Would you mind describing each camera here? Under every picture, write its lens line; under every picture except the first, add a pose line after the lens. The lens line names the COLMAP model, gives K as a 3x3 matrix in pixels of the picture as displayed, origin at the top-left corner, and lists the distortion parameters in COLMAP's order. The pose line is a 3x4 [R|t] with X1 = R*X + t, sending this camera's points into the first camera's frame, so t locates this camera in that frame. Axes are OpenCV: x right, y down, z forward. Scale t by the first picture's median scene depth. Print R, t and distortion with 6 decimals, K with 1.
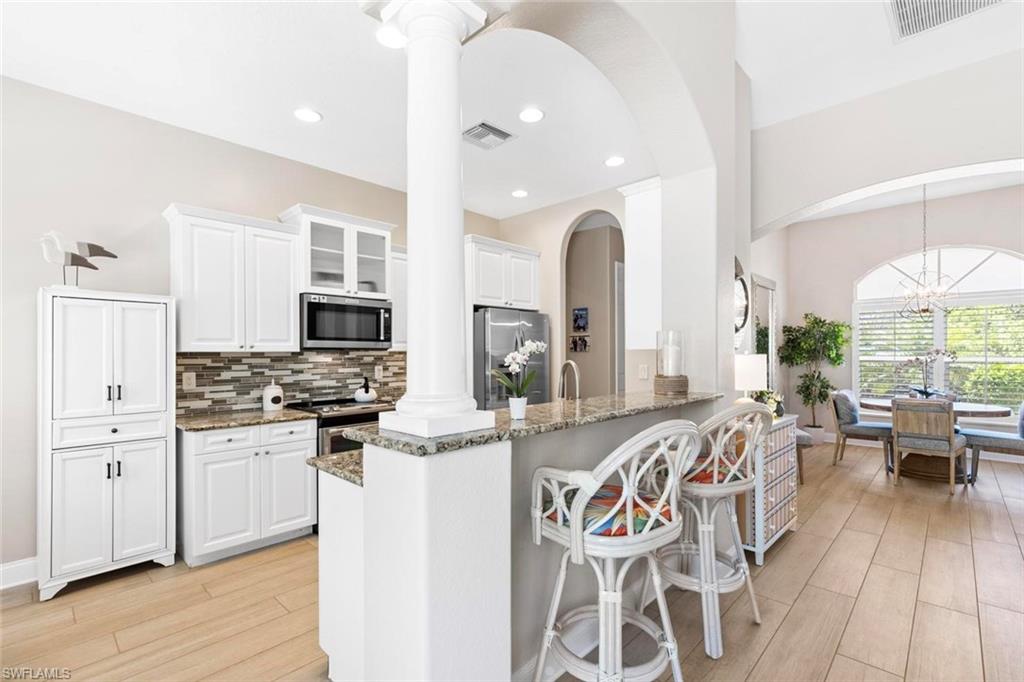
lens RADIAL K [[462.9, 0, 508.4], [0, 462.9, 347.6], [0, 0, 1]] dist [0.013645, 0.000008]
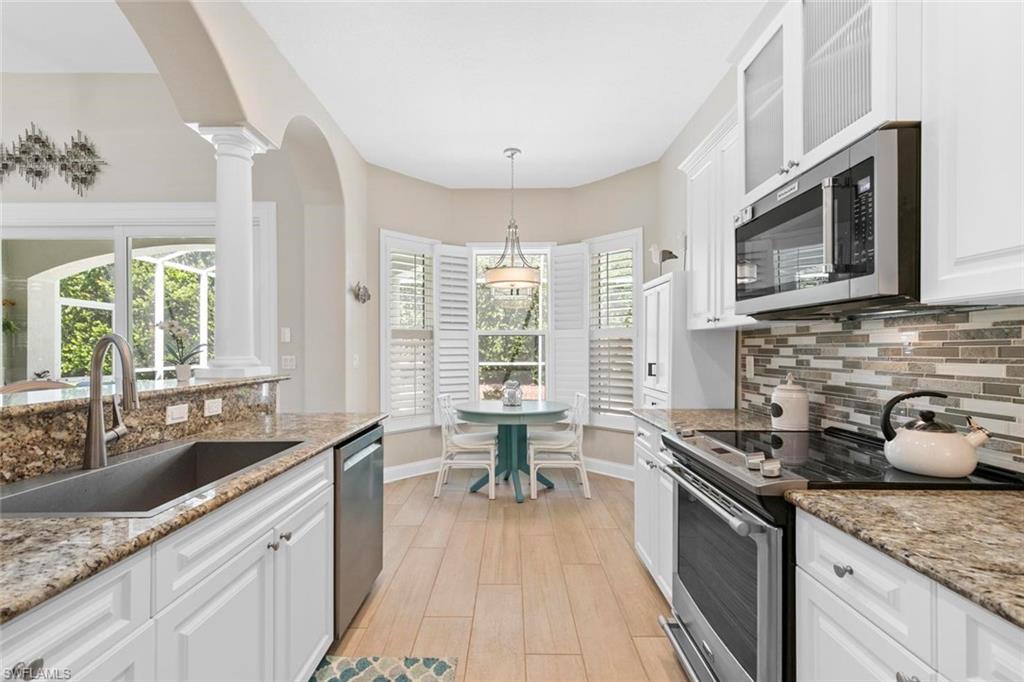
lens RADIAL K [[462.9, 0, 510.5], [0, 462.9, 346.5], [0, 0, 1]] dist [0.013645, 0.000008]
pose [[-0.713340, -0.001275, -0.700817, 0.117787], [0.007398, 0.999929, -0.009349, 0.036218], [0.700779, -0.011854, -0.713280, 1.099072]]
